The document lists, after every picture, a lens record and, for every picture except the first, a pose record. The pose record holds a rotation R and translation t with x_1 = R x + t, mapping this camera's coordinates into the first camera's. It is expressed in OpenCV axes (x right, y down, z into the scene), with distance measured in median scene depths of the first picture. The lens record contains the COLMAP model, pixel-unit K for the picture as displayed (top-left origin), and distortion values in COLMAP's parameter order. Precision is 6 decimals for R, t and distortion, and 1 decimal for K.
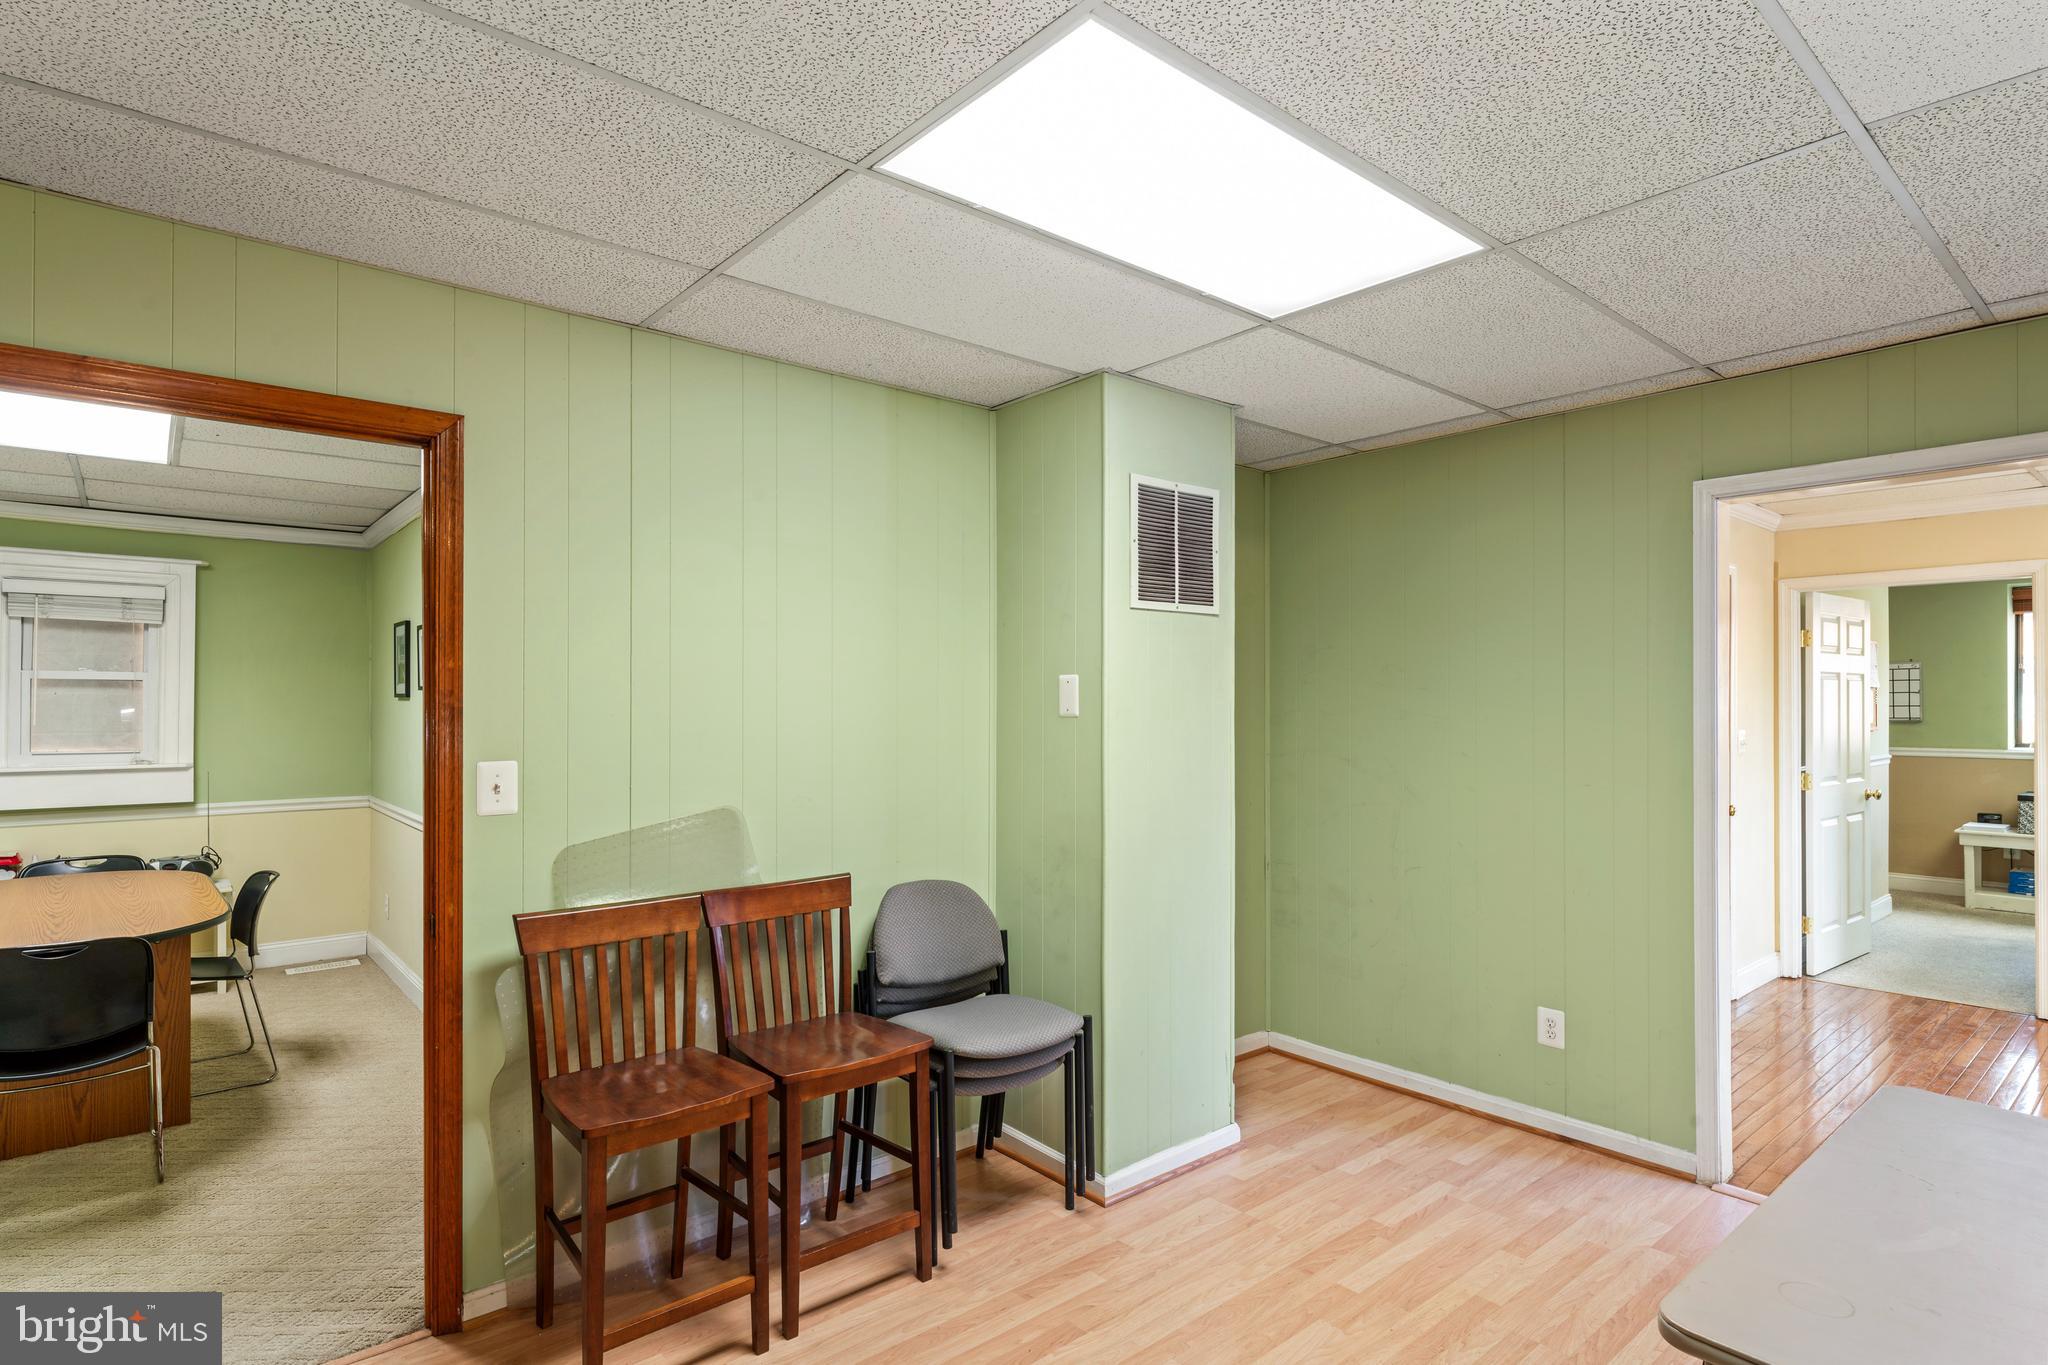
lens RADIAL K [[1064.0, 0, 1035.0], [0, 1064.0, 699.9], [0, 0, 1]] dist [-0.004968, -0.000642]
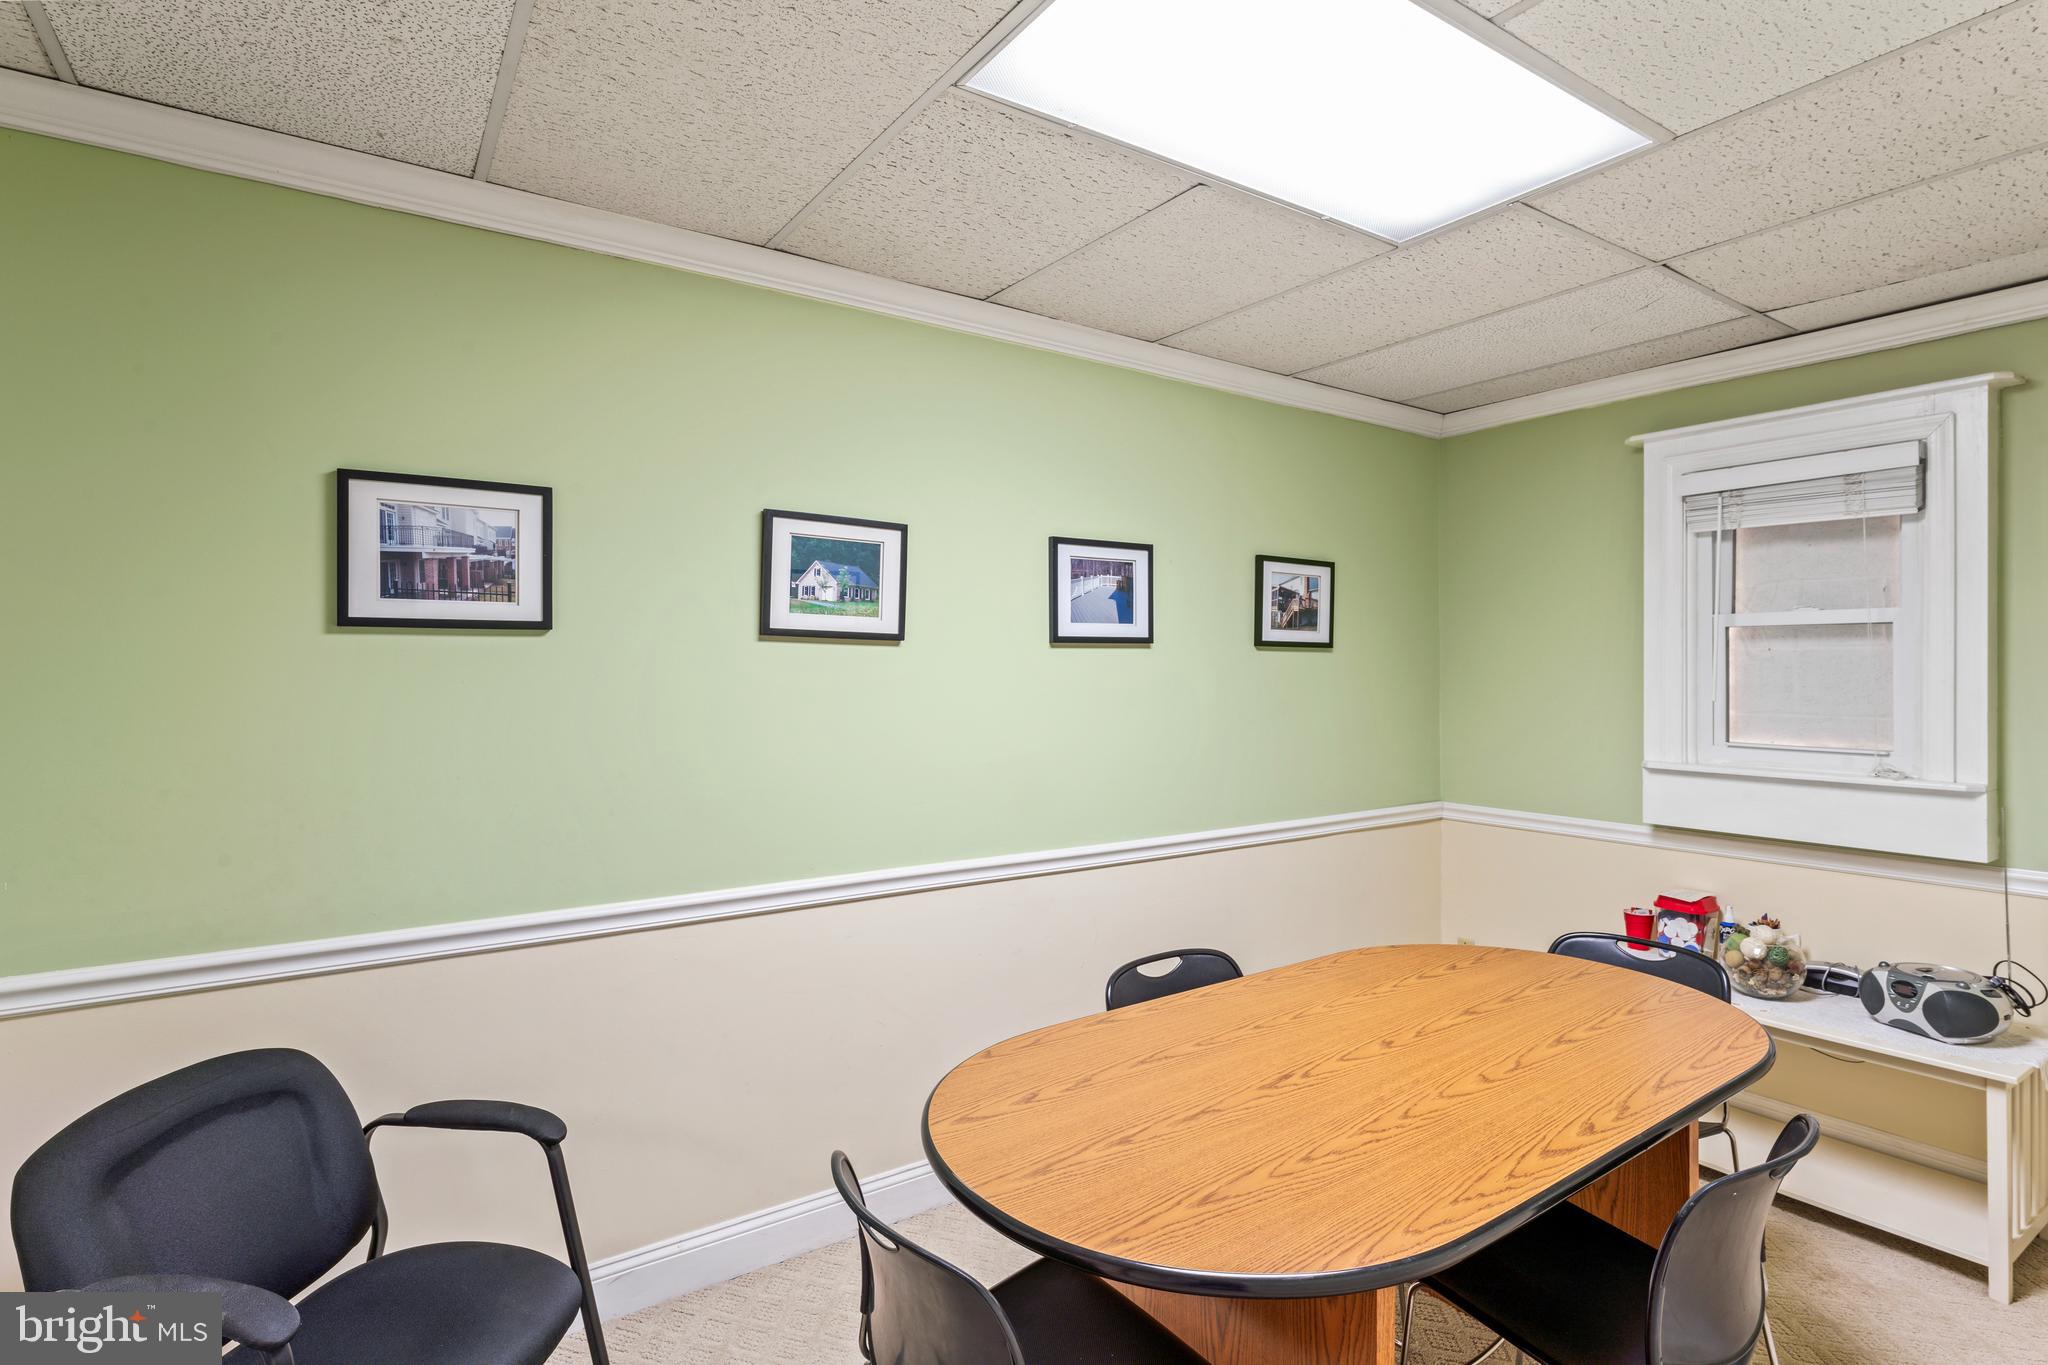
lens RADIAL K [[1034.3, 0, 1031.3], [0, 1034.3, 672.7], [0, 0, 1]] dist [-0.003154, -0.000607]
pose [[-0.108641, 0.001449, -0.994080, -0.272213], [0.006832, 0.999976, 0.000711, 0.003911], [0.994058, -0.006714, -0.108649, 0.621596]]
